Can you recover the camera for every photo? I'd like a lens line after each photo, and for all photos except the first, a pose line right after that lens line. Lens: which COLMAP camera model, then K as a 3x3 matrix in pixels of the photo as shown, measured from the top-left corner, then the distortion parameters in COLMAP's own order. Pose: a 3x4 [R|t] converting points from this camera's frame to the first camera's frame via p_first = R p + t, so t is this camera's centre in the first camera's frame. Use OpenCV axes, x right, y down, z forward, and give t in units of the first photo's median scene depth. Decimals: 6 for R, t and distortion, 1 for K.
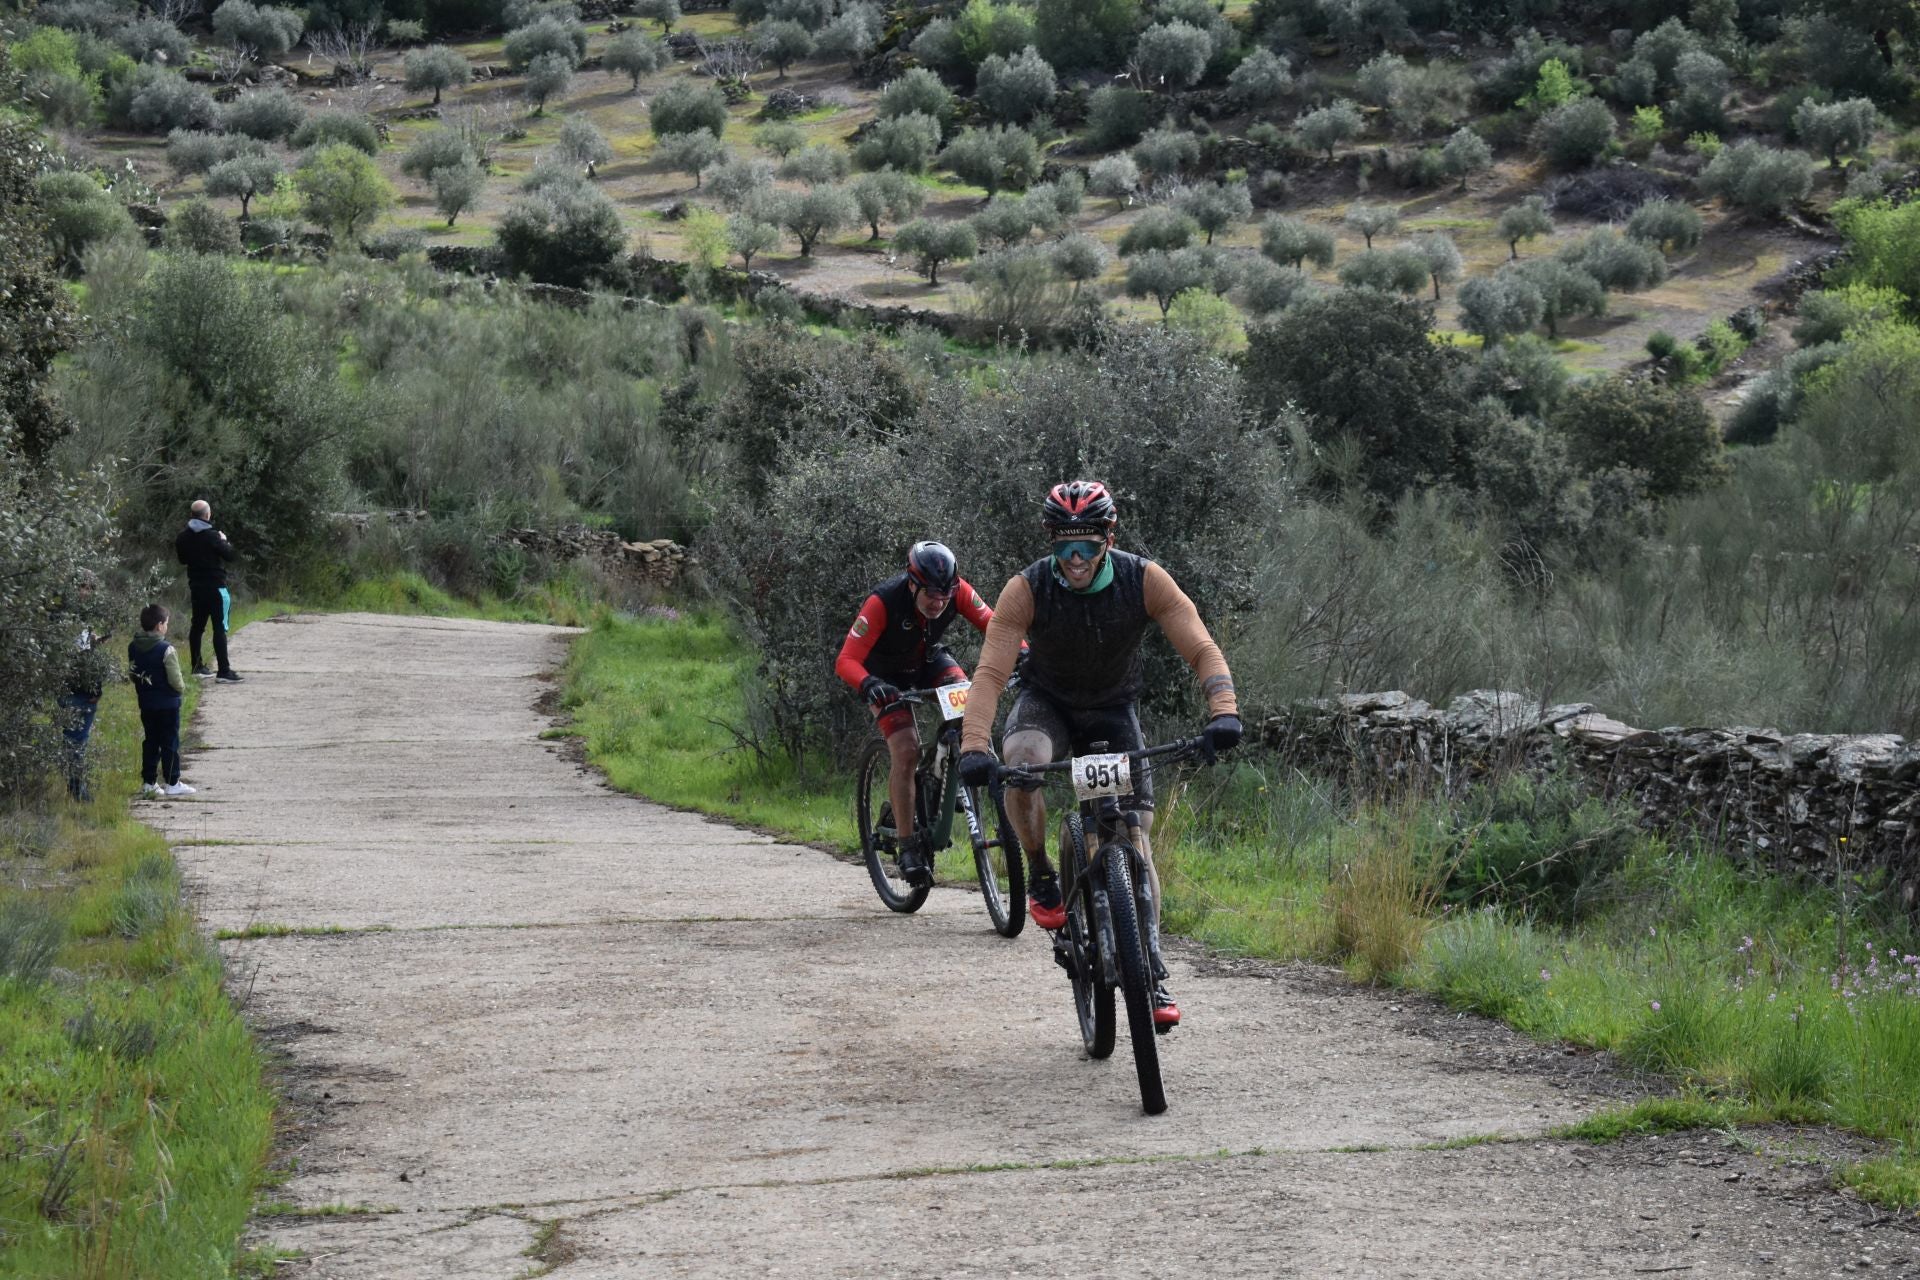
lens RADIAL K [[4395.7, 0, 950.6], [0, 4395.7, 622.2], [0, 0, 1]] dist [-0.035368, 0.000000]
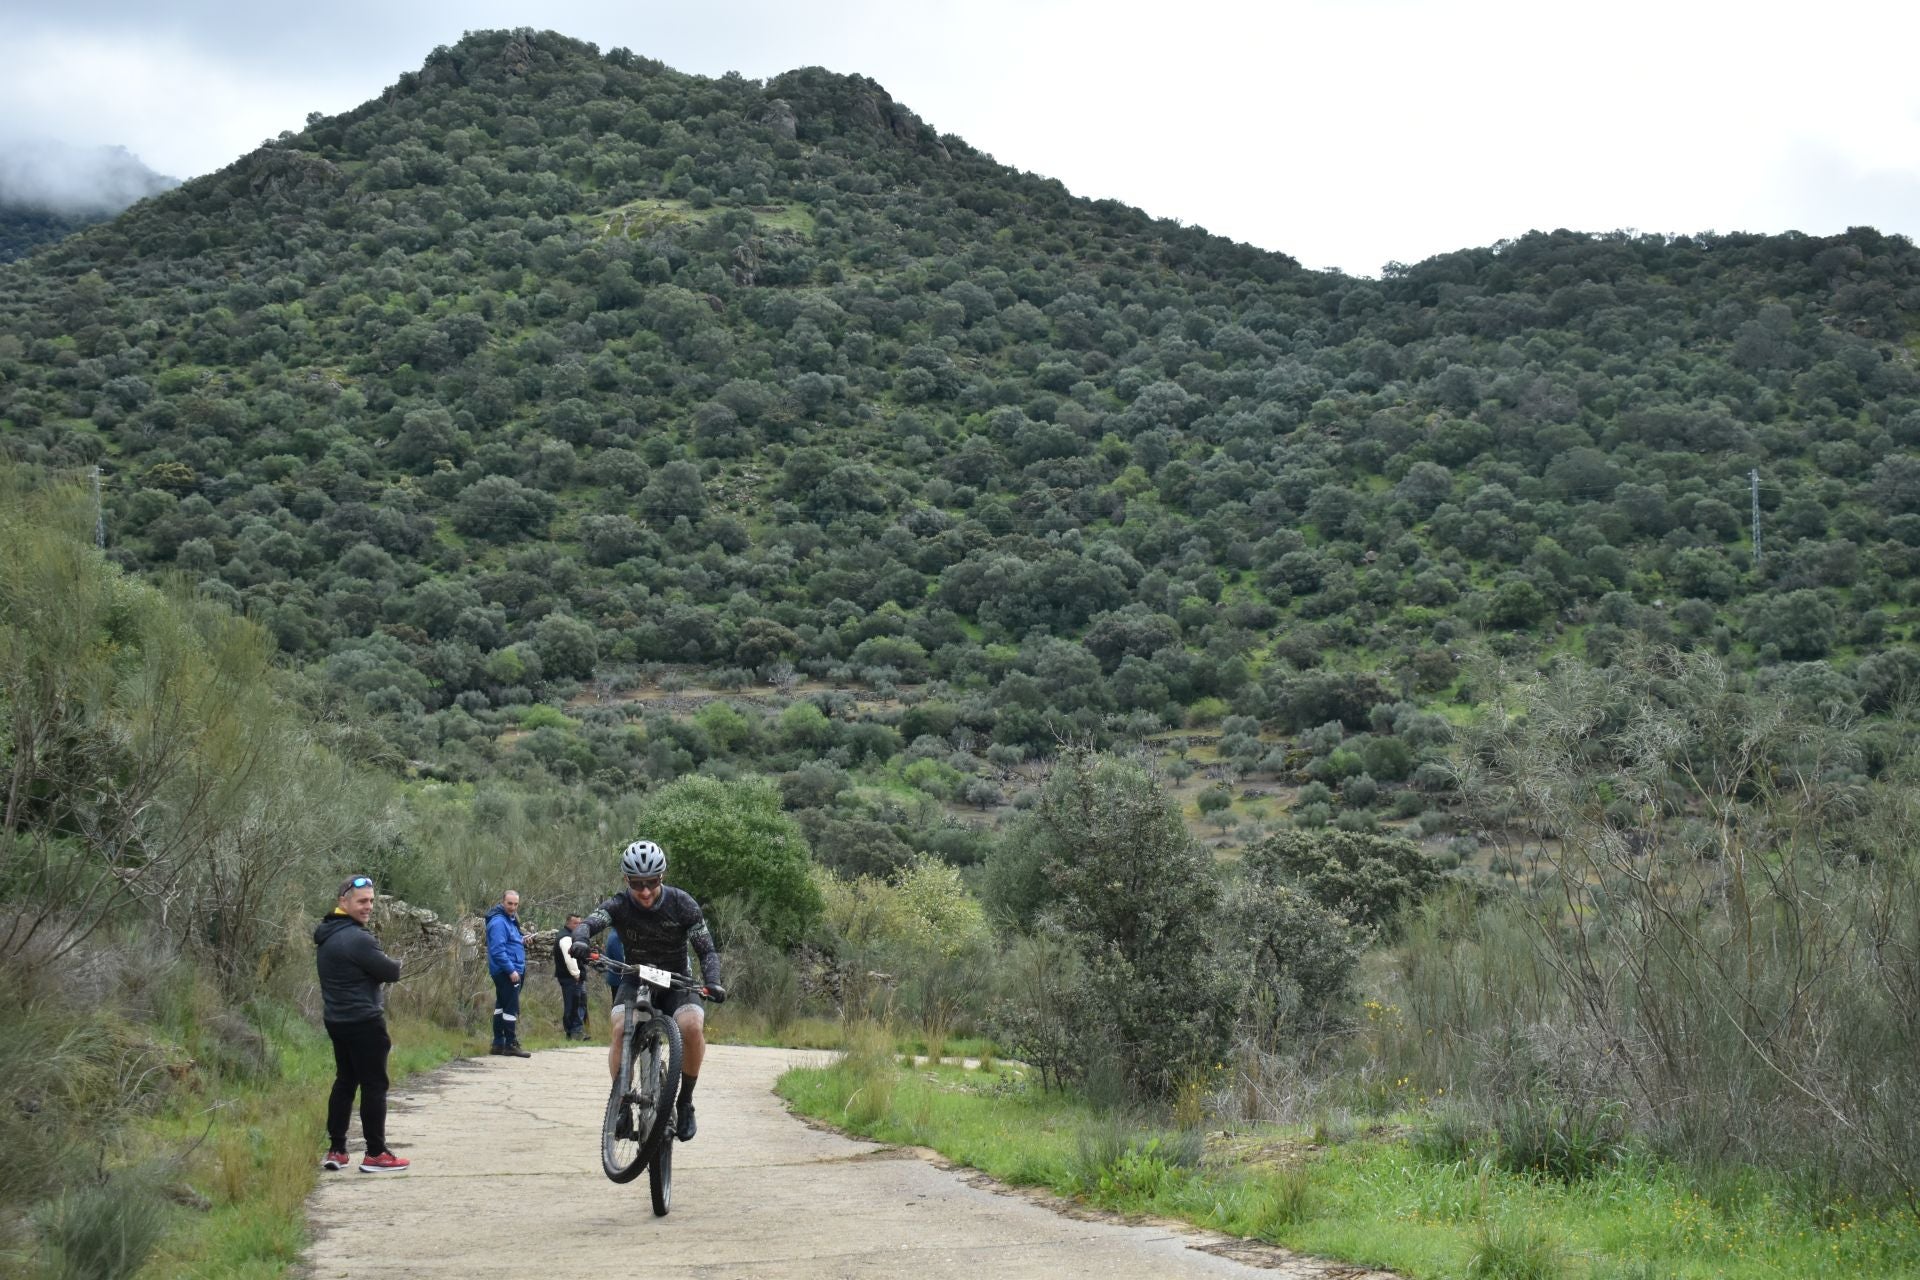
lens RADIAL K [[2344.4, 0, 965.2], [0, 2344.4, 656.5], [0, 0, 1]] dist [-0.018034, 0.000000]
pose [[0.996516, -0.001599, -0.083387, -0.900219], [-0.010929, 0.988693, -0.149556, -0.049276], [0.082684, 0.149946, 0.985231, -2.423819]]
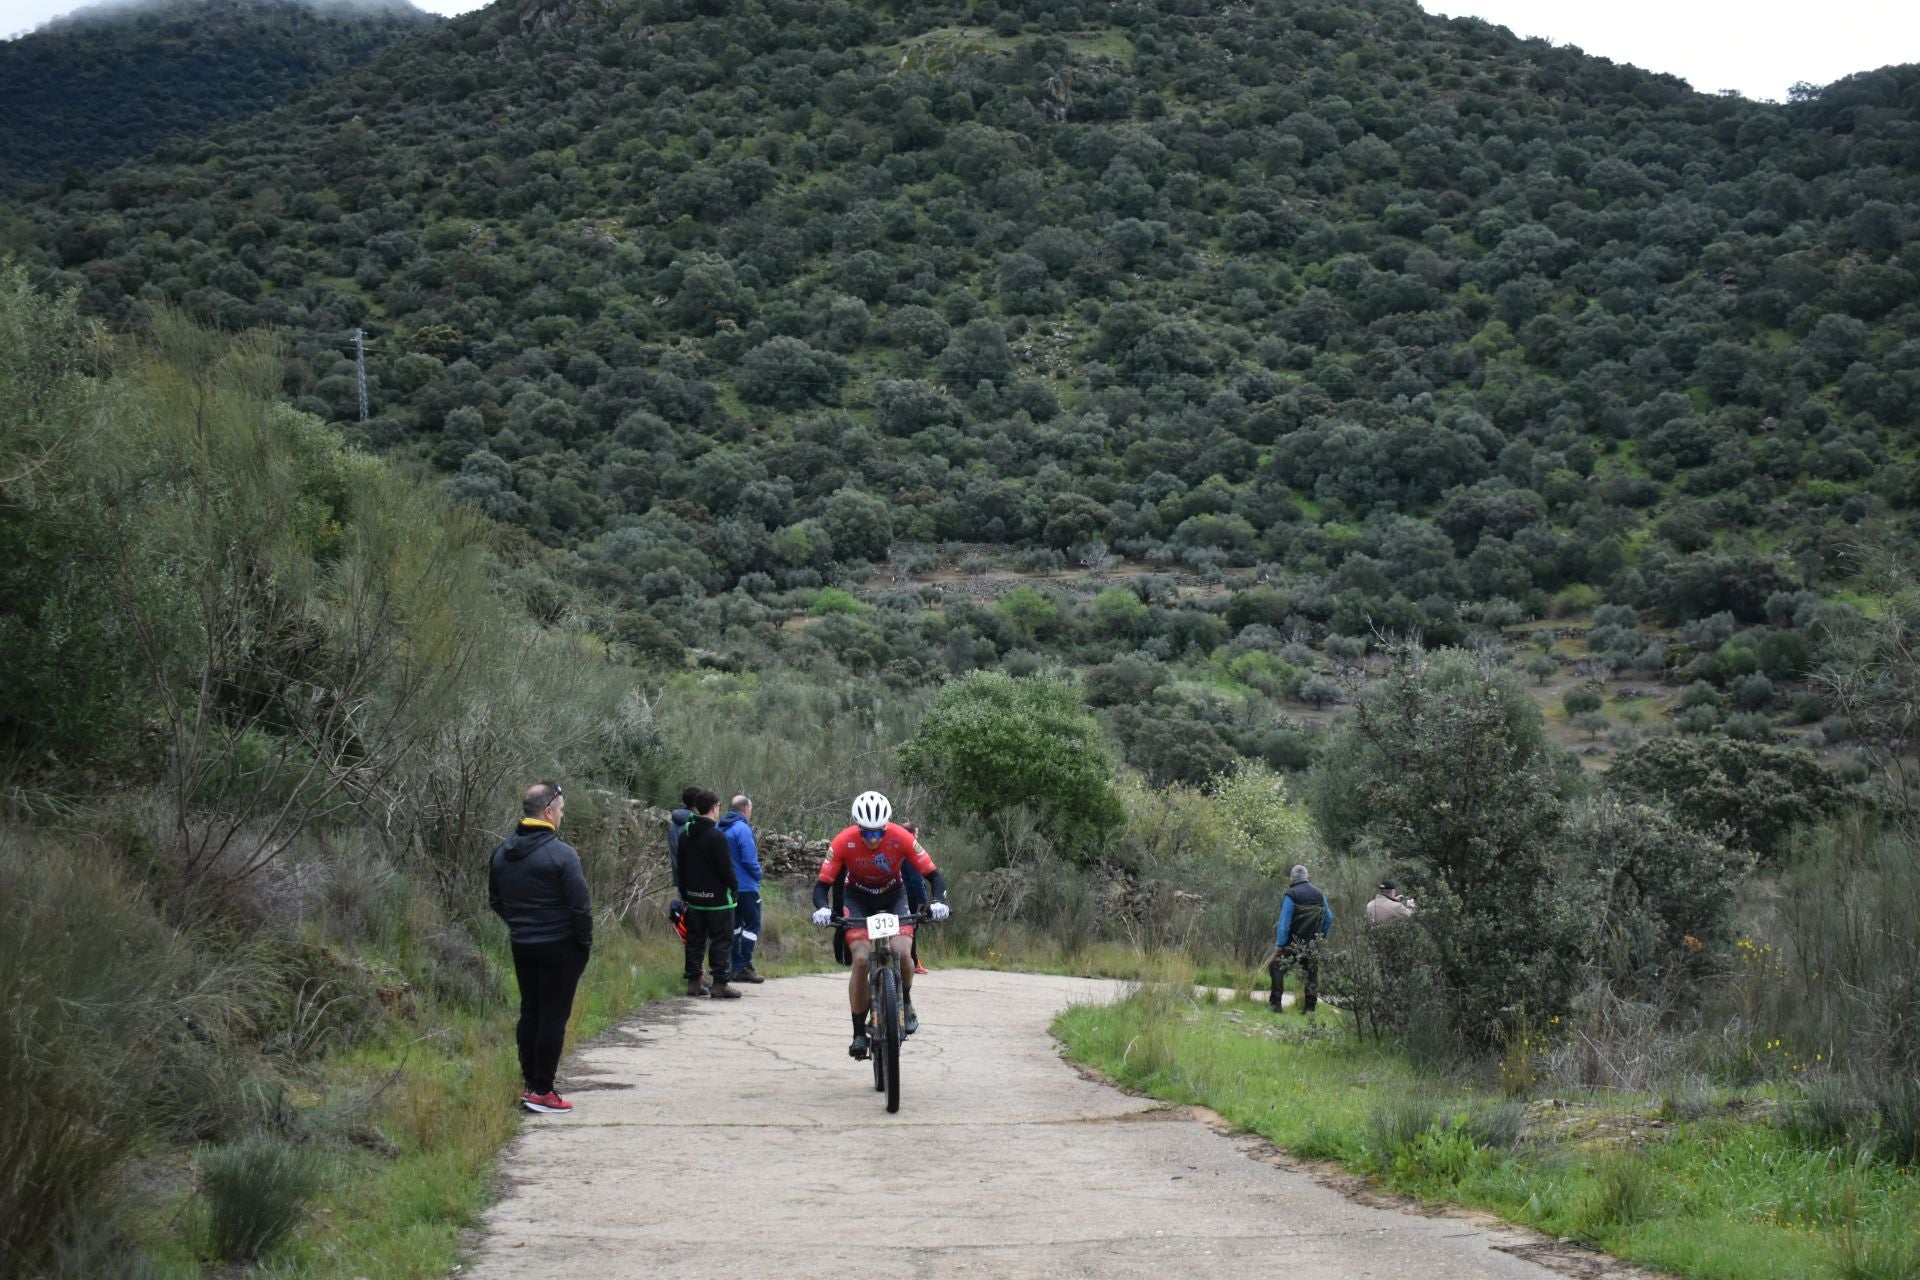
lens RADIAL K [[2602.1, 0, 963.3], [0, 2602.1, 647.1], [0, 0, 1]] dist [-0.028514, 0.000000]
pose [[0.977399, 0.010271, -0.211152, -0.890163], [-0.032966, 0.994005, -0.104245, -0.055606], [0.208816, 0.108850, 0.971878, -2.394870]]
